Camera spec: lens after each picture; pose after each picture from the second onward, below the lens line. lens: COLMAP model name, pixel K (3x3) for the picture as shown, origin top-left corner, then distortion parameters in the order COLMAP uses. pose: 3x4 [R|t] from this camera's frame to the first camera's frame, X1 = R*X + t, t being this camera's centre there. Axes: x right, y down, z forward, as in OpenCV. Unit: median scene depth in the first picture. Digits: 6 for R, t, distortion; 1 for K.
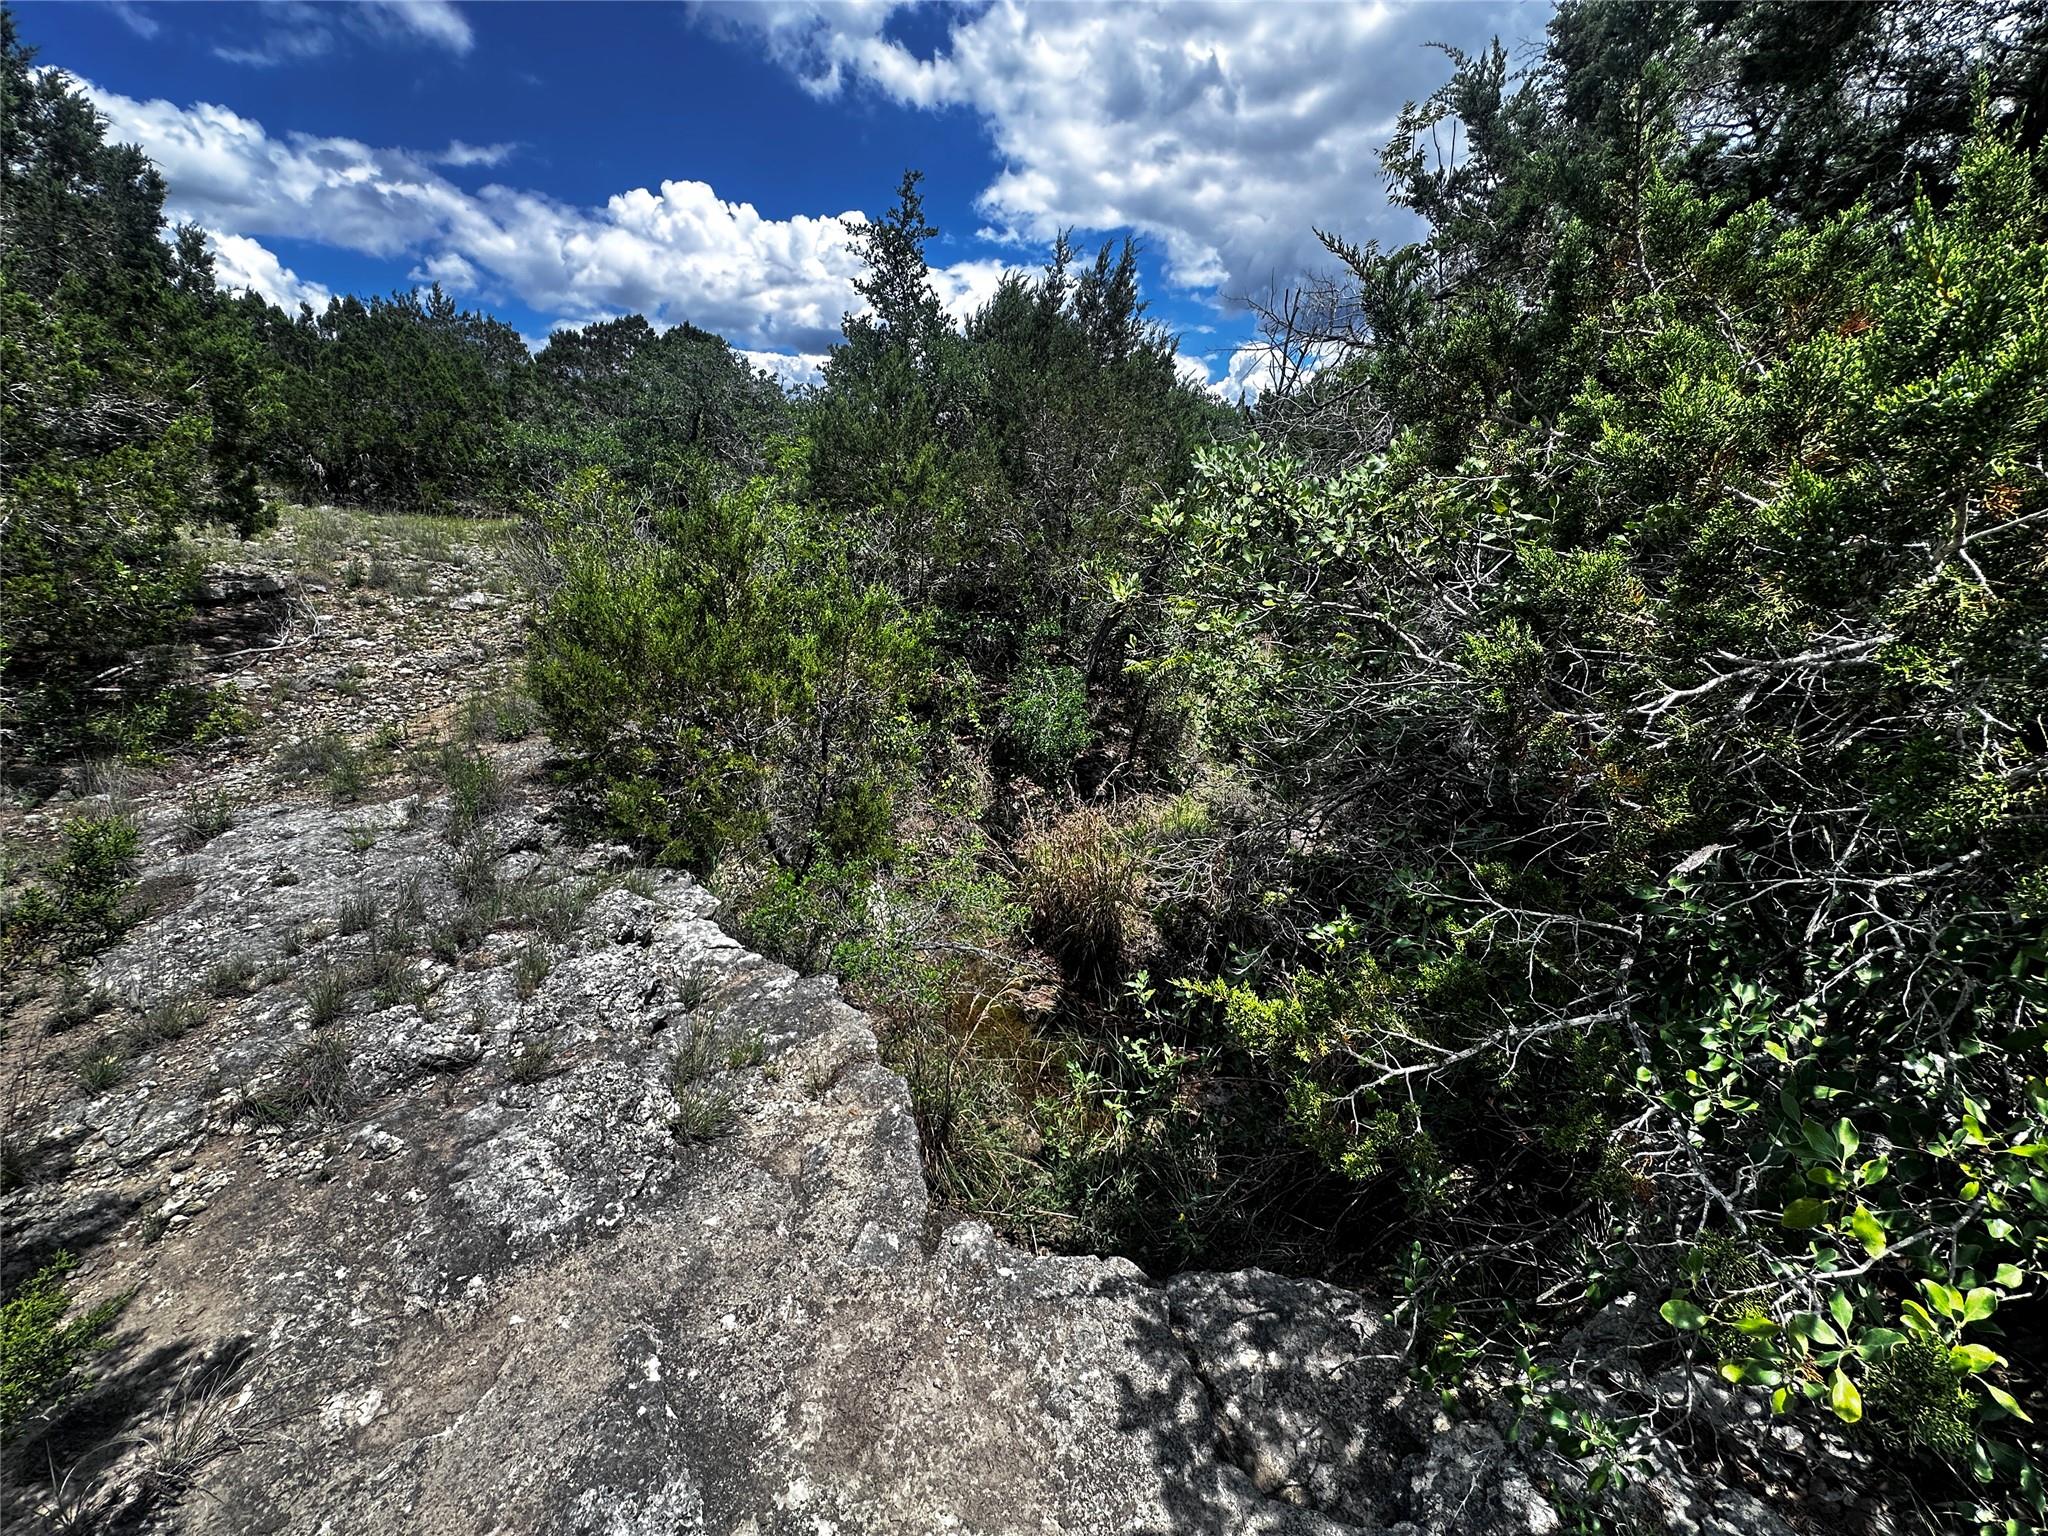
lens RADIAL K [[820.7, 0, 1022.2], [0, 820.7, 769.1], [0, 0, 1]] dist [-0.000656, -0.000013]
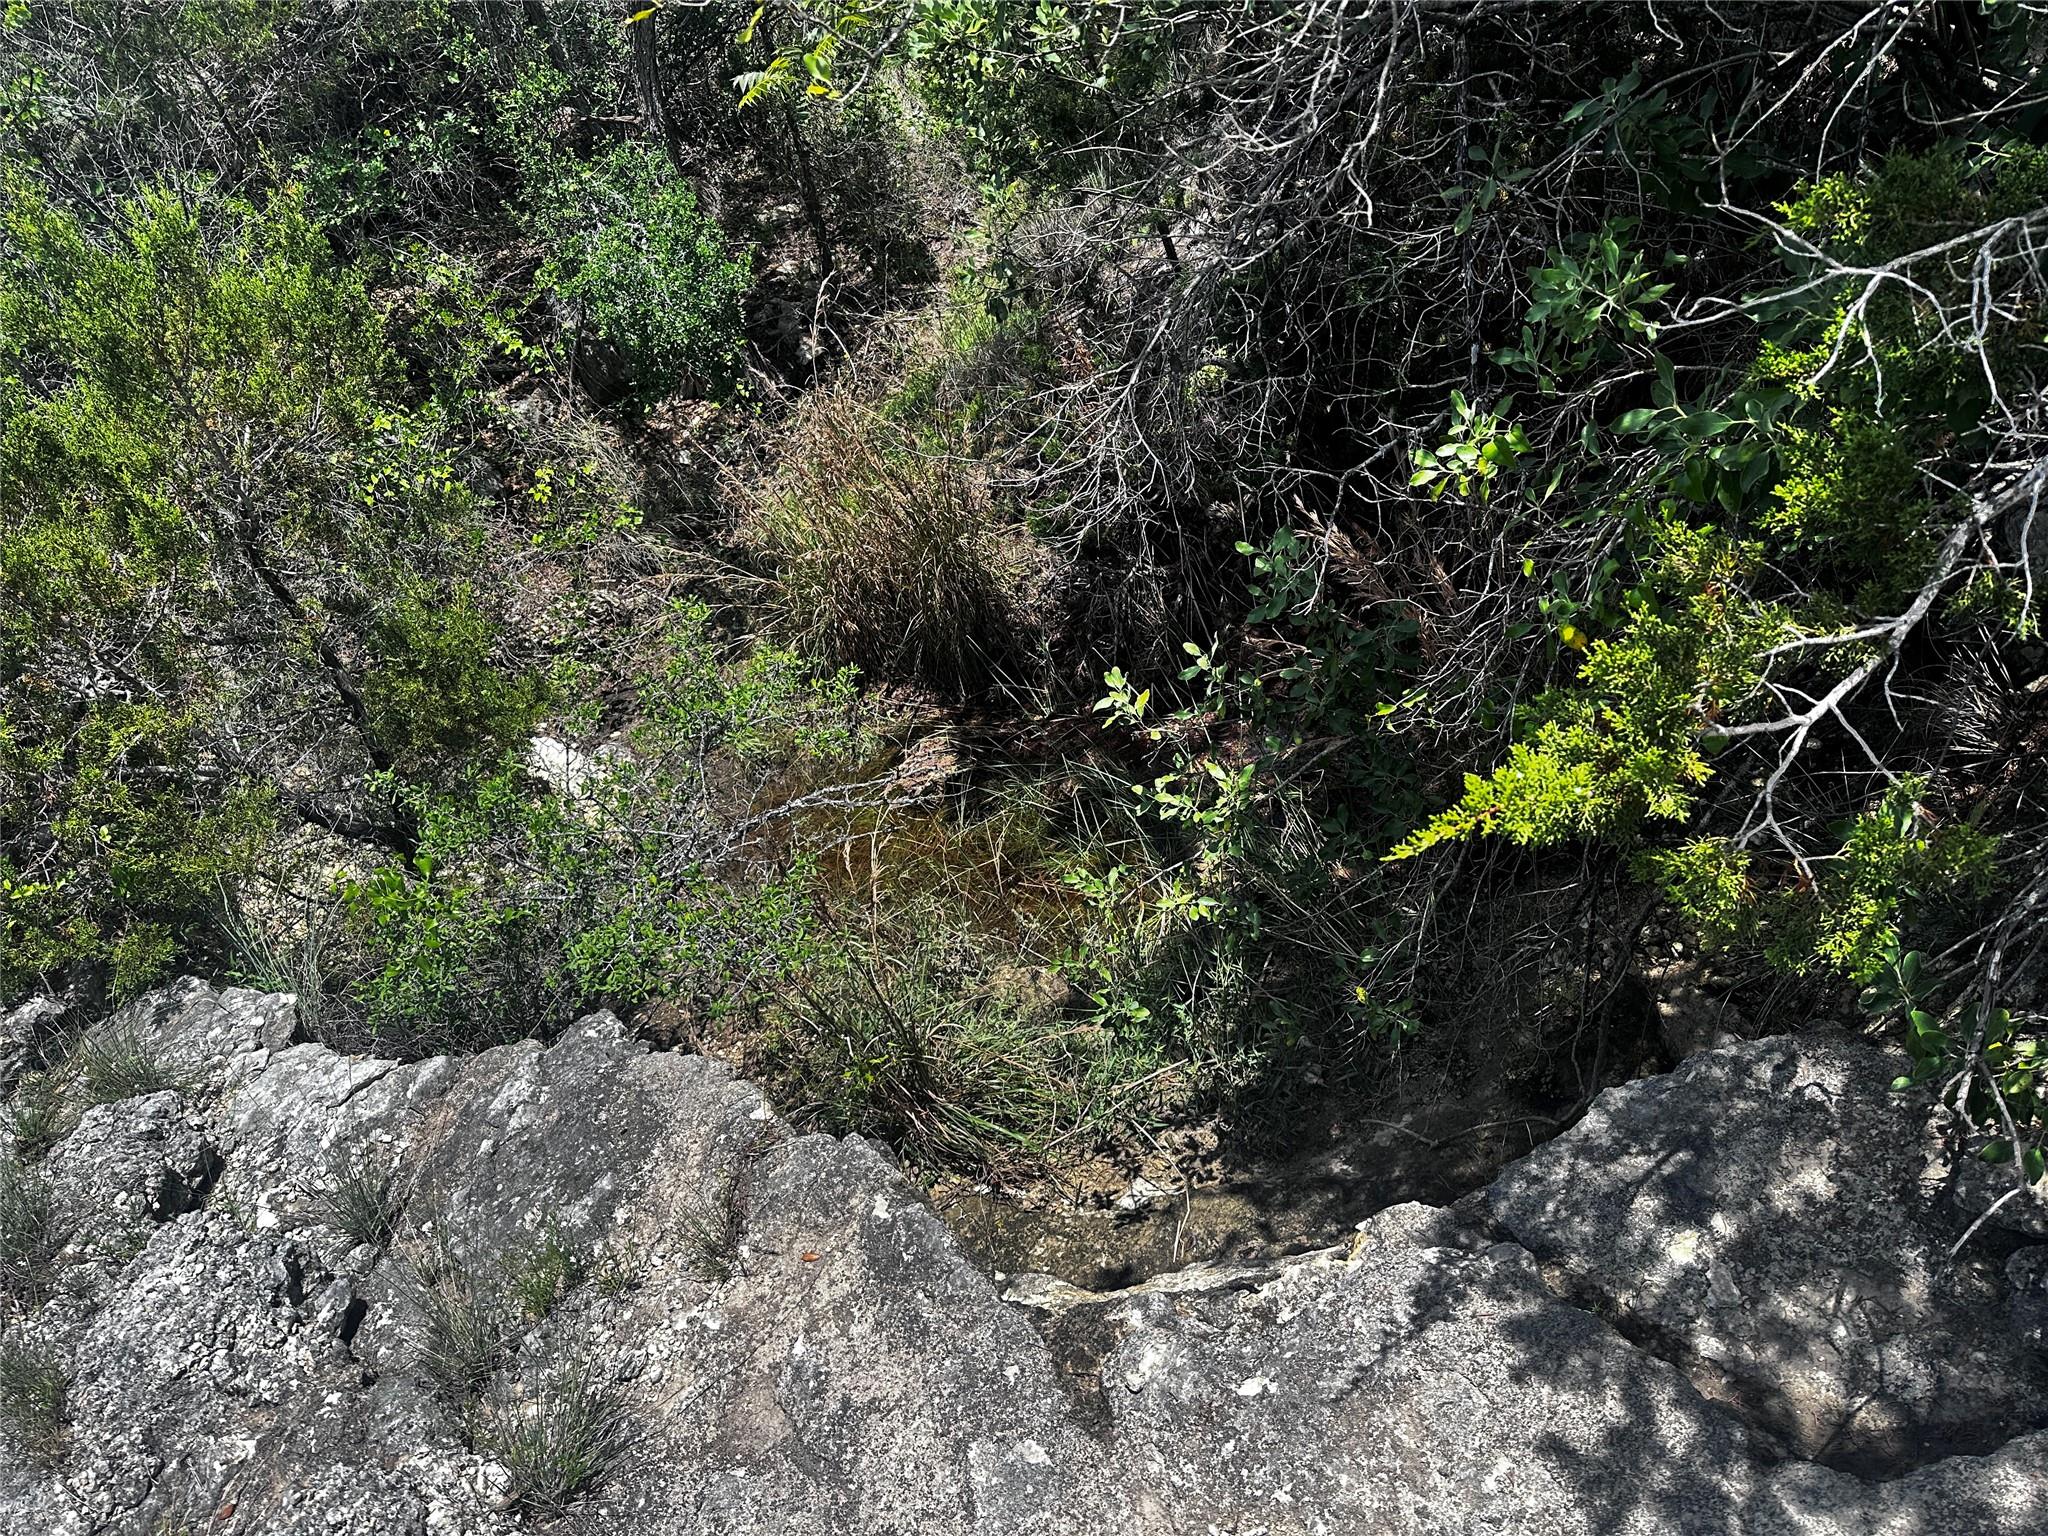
lens RADIAL K [[1435.7, 0, 1028.4], [0, 1435.7, 764.1], [0, 0, 1]] dist [0.016597, -0.020391]
pose [[0.847416, -0.524035, 0.085287, -0.008885], [0.464640, 0.809707, 0.358446, -0.076183], [-0.256896, -0.264125, 0.929646, 0.218491]]
